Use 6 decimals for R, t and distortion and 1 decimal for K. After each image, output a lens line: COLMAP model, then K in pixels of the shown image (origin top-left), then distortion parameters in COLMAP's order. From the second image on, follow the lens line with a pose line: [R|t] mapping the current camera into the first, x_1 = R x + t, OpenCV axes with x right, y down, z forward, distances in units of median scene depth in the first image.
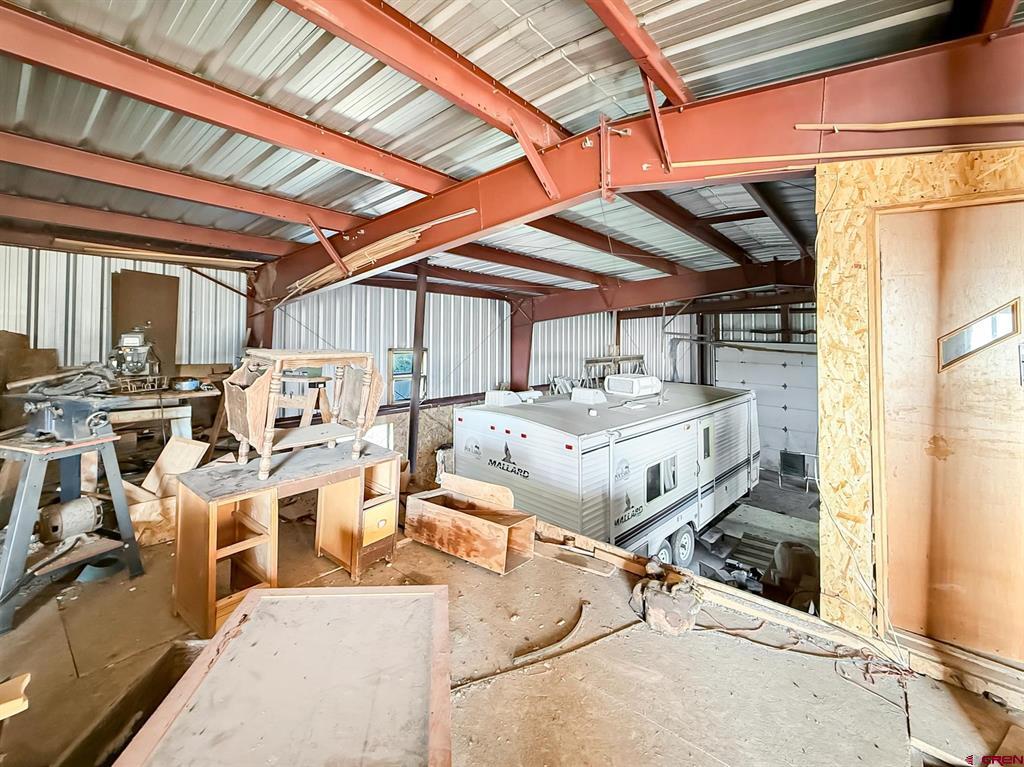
lens RADIAL K [[418.6, 0, 512.7], [0, 418.6, 382.8], [0, 0, 1]] dist [0.000375, -0.000542]
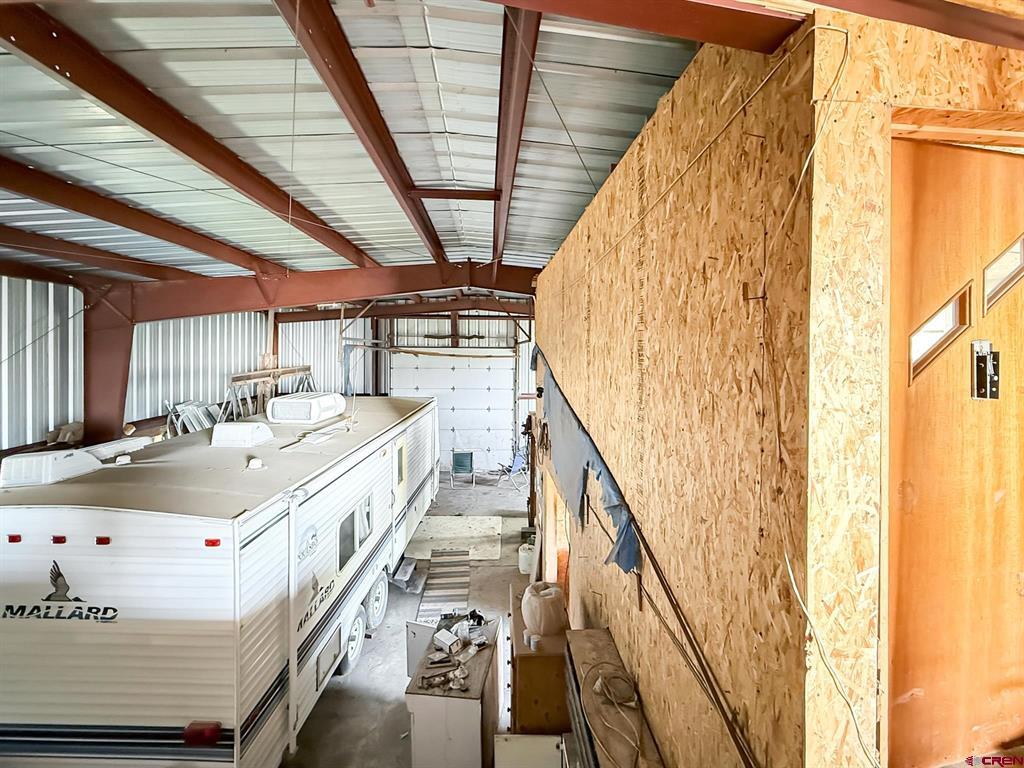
lens RADIAL K [[418.6, 0, 499.0], [0, 418.6, 330.3], [0, 0, 1]] dist [0.000375, -0.000542]
pose [[0.725653, 0.009411, 0.687997, 0.015674], [0.087651, 0.990496, -0.105997, -0.019413], [-0.682455, 0.137221, 0.717931, 0.187164]]
